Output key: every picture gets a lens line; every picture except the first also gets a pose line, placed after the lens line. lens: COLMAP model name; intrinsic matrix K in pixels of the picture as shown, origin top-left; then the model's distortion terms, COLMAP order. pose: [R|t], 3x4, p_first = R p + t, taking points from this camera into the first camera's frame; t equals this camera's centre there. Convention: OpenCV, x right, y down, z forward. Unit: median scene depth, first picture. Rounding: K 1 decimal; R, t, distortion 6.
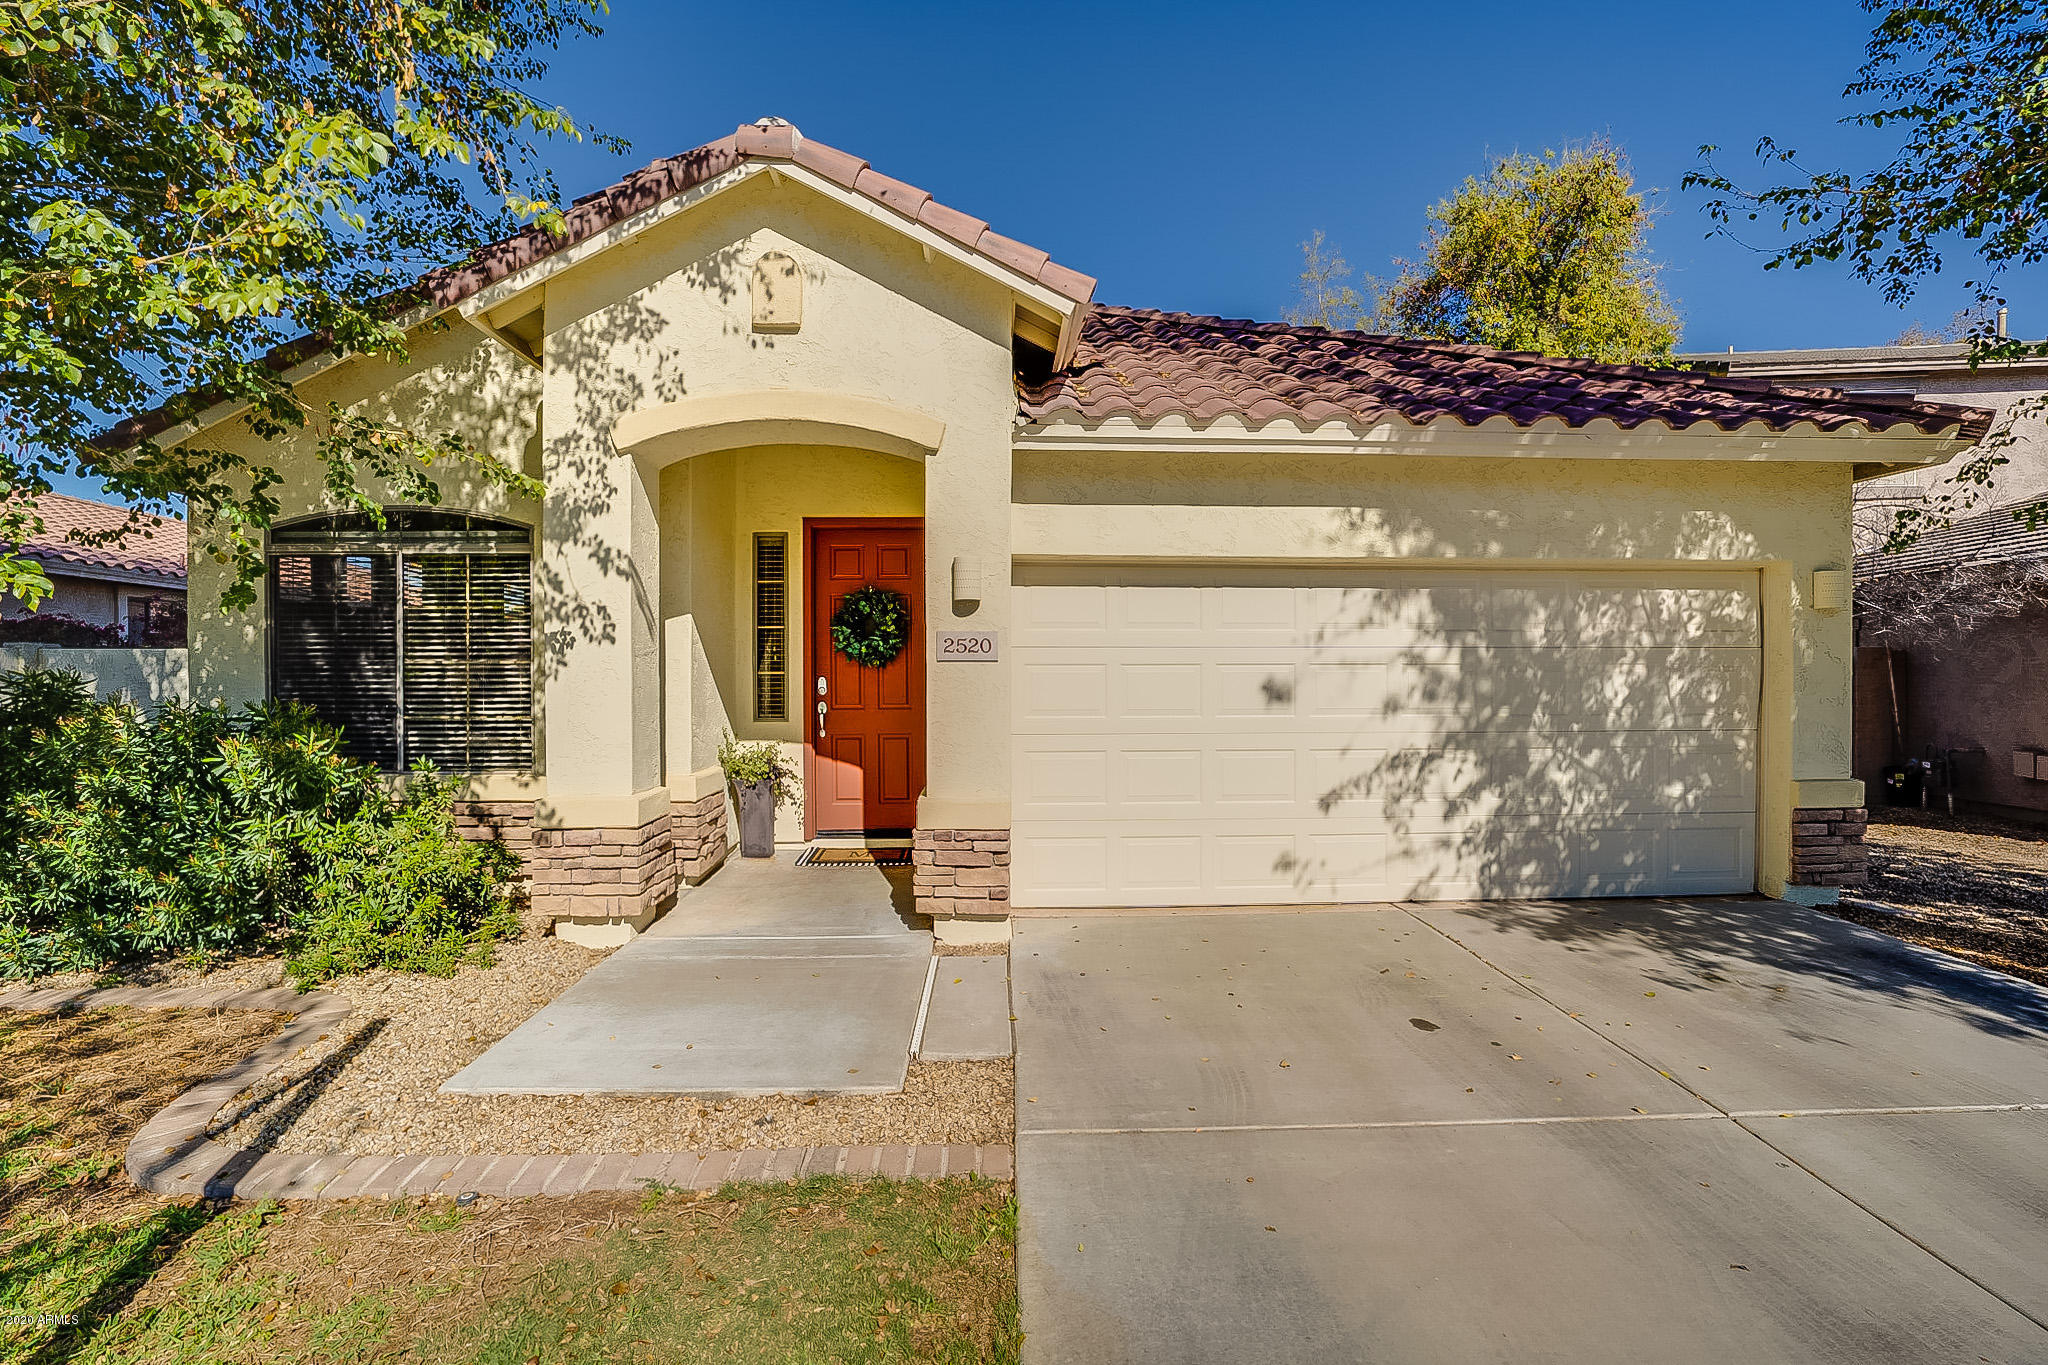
lens RADIAL K [[952.9, 0, 1037.9], [0, 952.9, 683.3], [0, 0, 1]] dist [-0.041438, 0.011765]
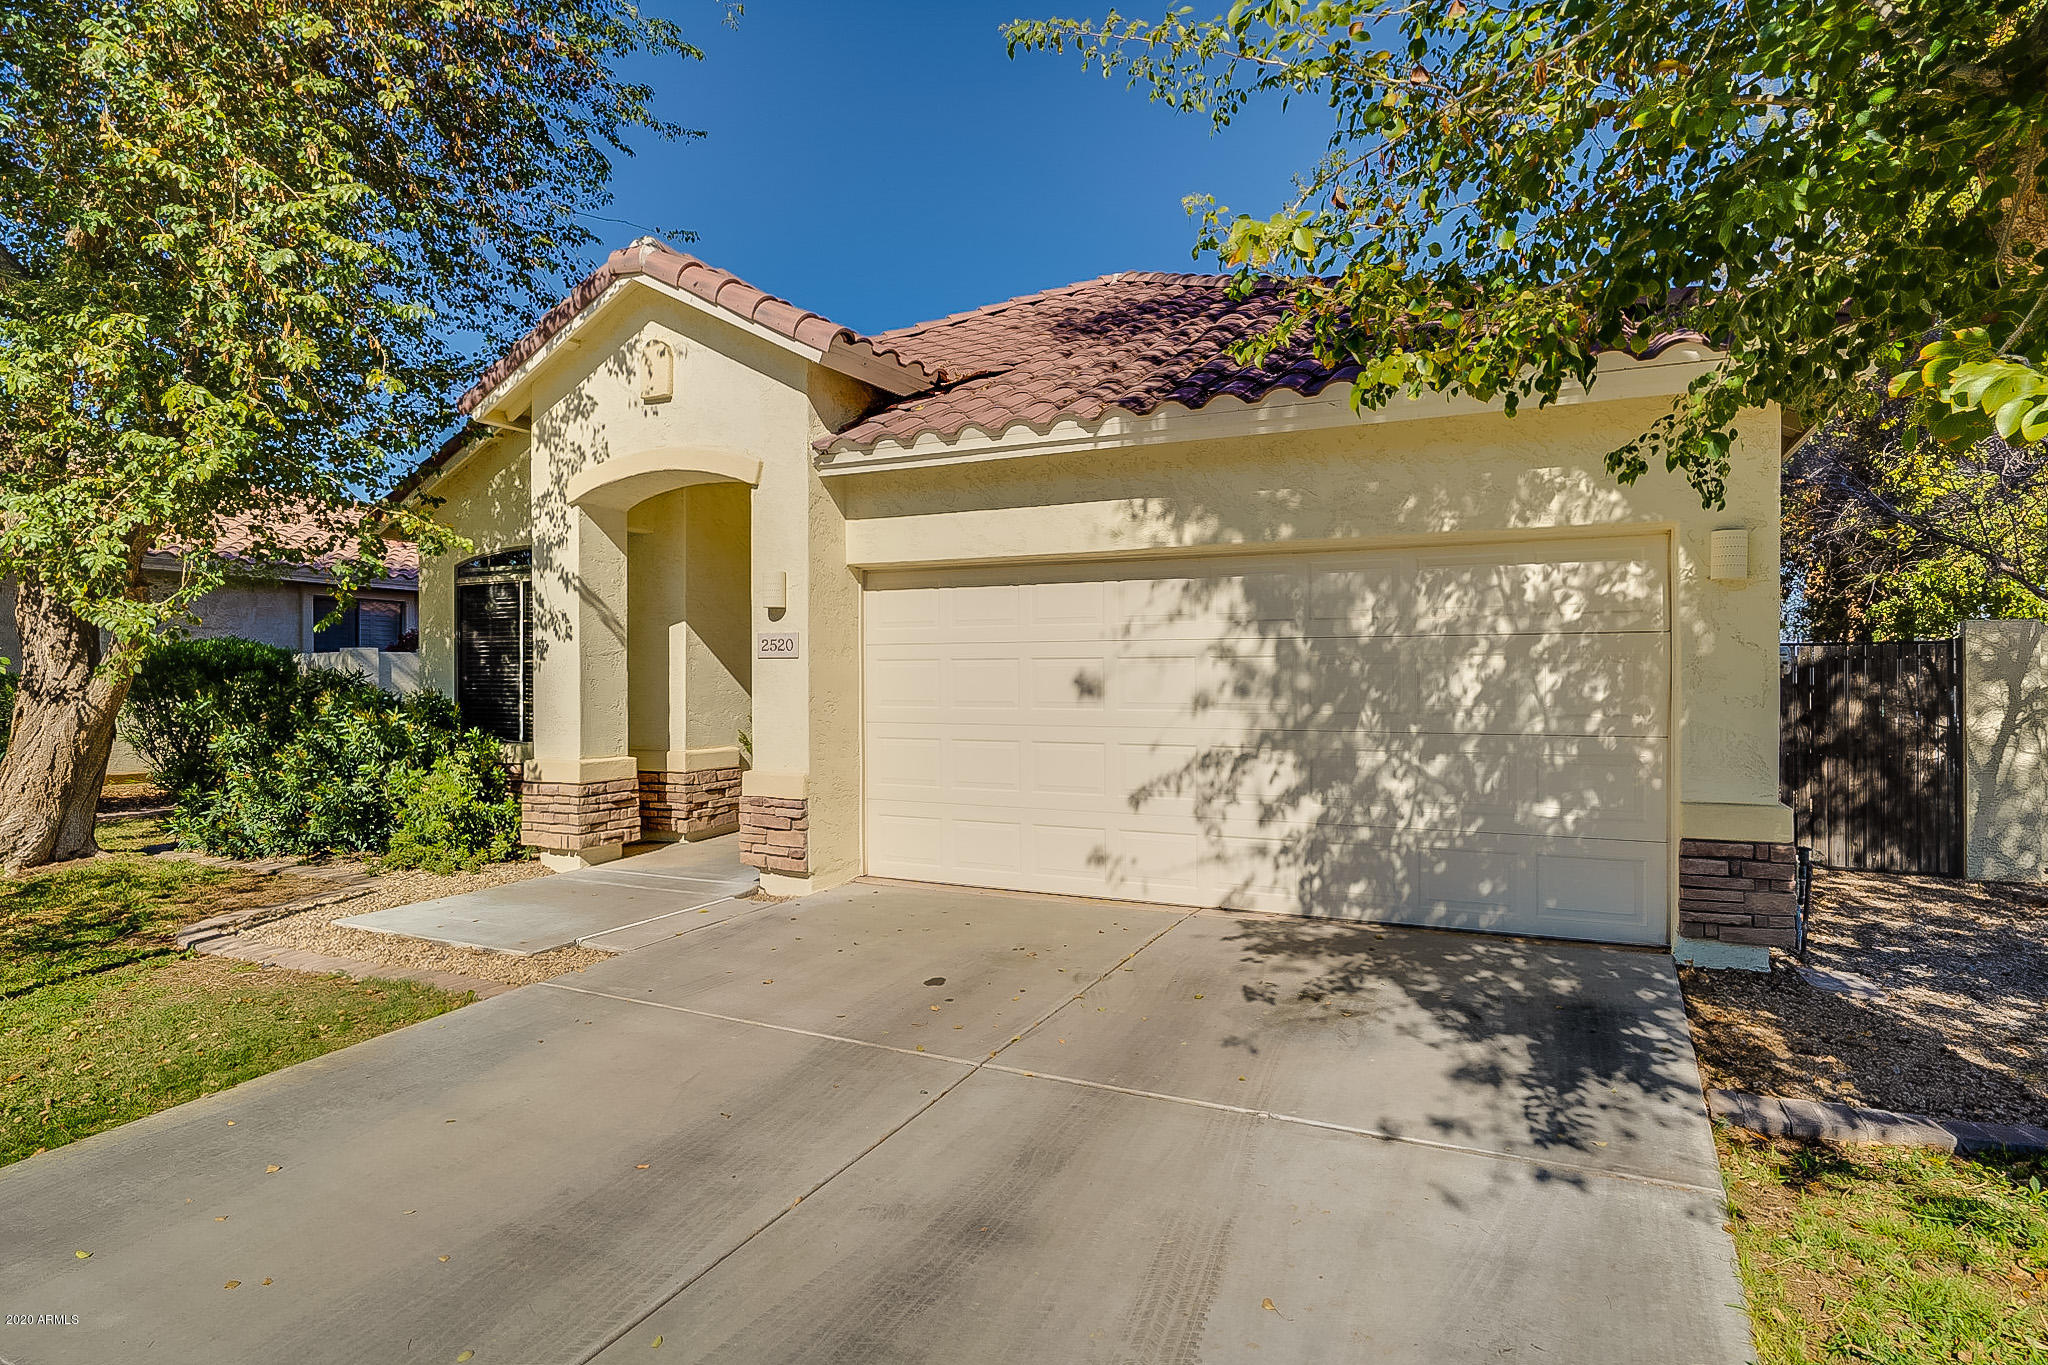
lens RADIAL K [[1113.1, 0, 1040.4], [0, 1113.1, 677.2], [0, 0, 1]] dist [-0.023324, 0.003495]
pose [[0.881449, 0.001142, -0.472278, 0.789257], [-0.006897, 0.999922, -0.010453, 0.012751], [0.472229, 0.012471, 0.881388, -0.067725]]
